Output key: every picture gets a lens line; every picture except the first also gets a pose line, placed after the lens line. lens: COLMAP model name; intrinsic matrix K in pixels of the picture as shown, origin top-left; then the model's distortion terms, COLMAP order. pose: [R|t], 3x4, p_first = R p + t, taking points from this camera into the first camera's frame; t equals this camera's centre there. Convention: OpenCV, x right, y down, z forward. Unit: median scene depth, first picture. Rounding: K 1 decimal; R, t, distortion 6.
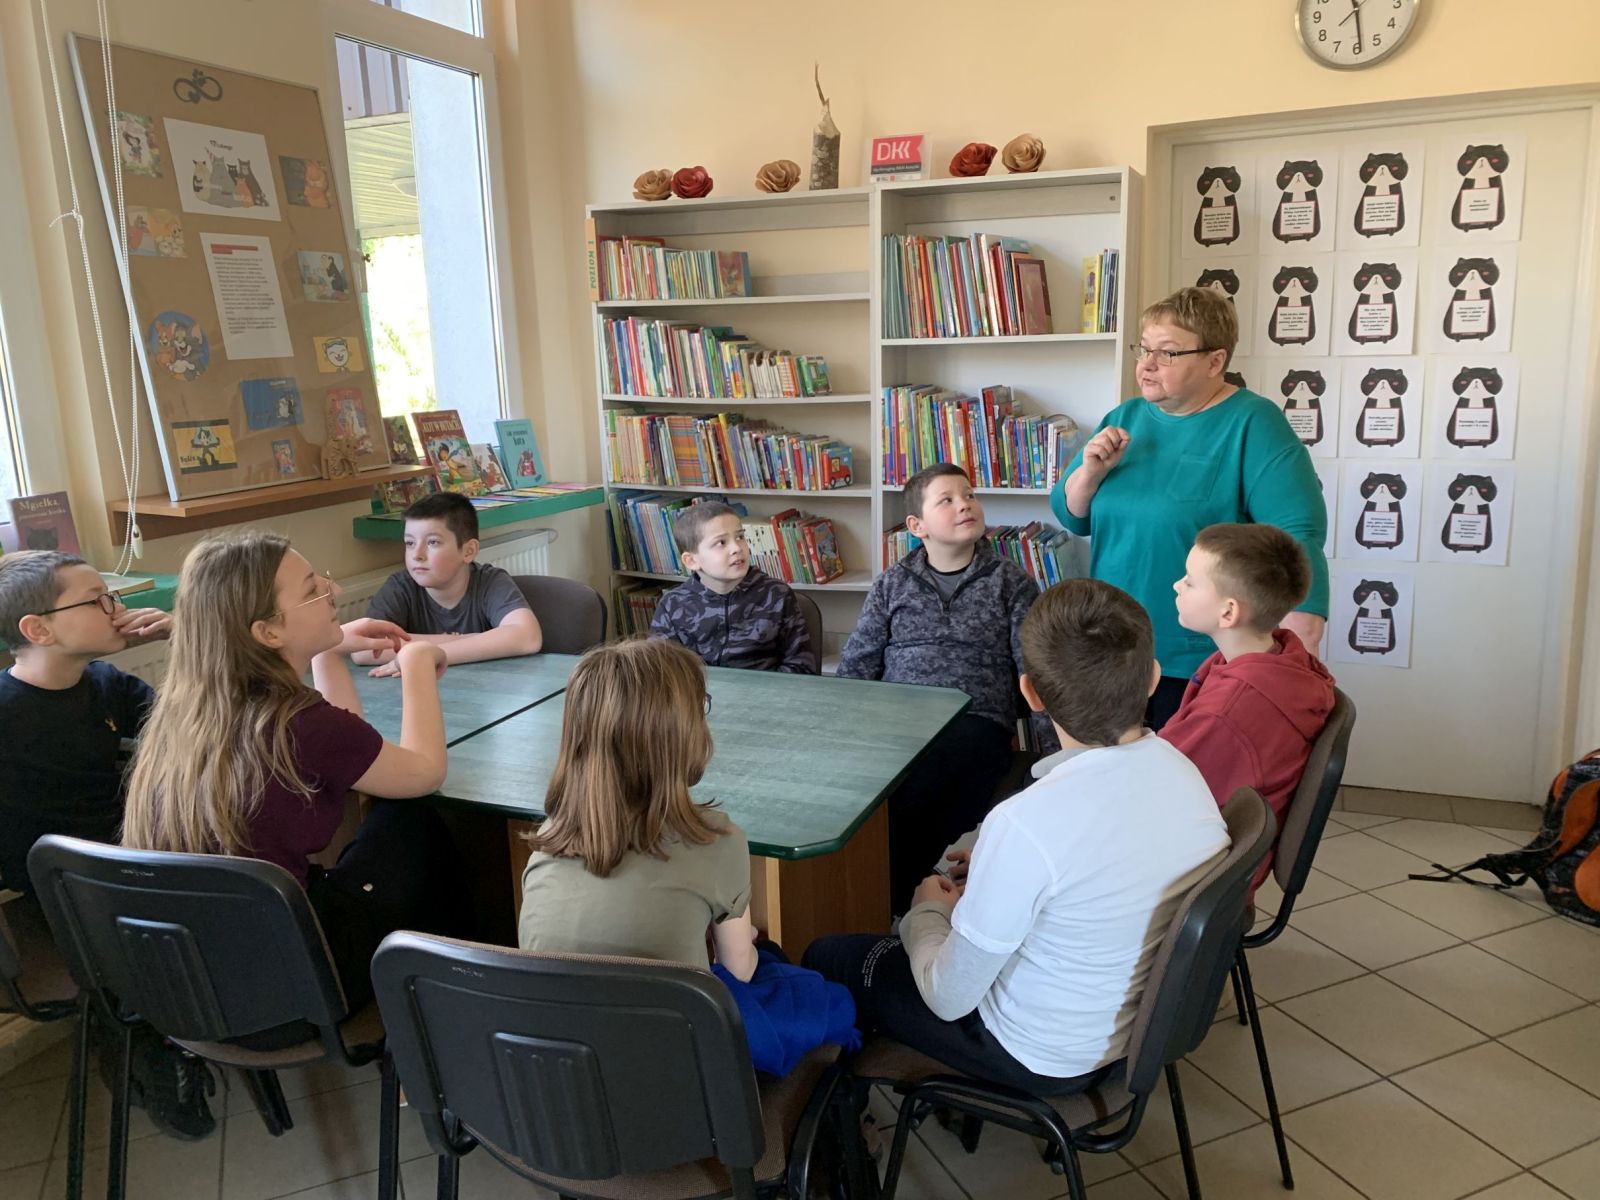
lens RADIAL K [[1241.9, 0, 803.0], [0, 1241.9, 593.7], [0, 0, 1]] dist [0.011167, 0.001126]
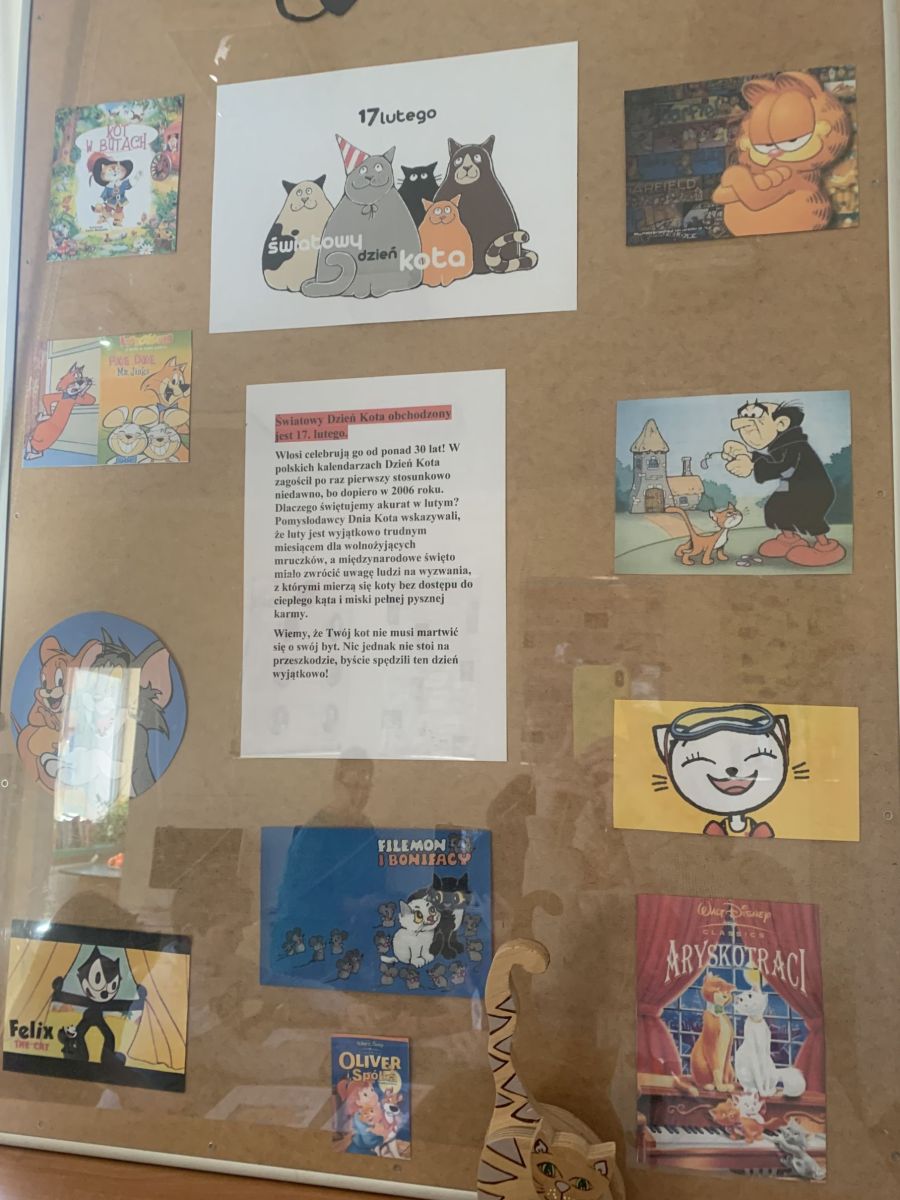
lens RADIAL K [[931.4, 0, 450.0], [0, 931.4, 600.0], [0, 0, 1]] dist [0.011167, 0.001126]
pose [[0.183823, 0.070893, -0.980400, -0.212936], [-0.192741, 0.980633, 0.034771, -0.245525], [0.963878, 0.182571, 0.193927, 0.989948]]
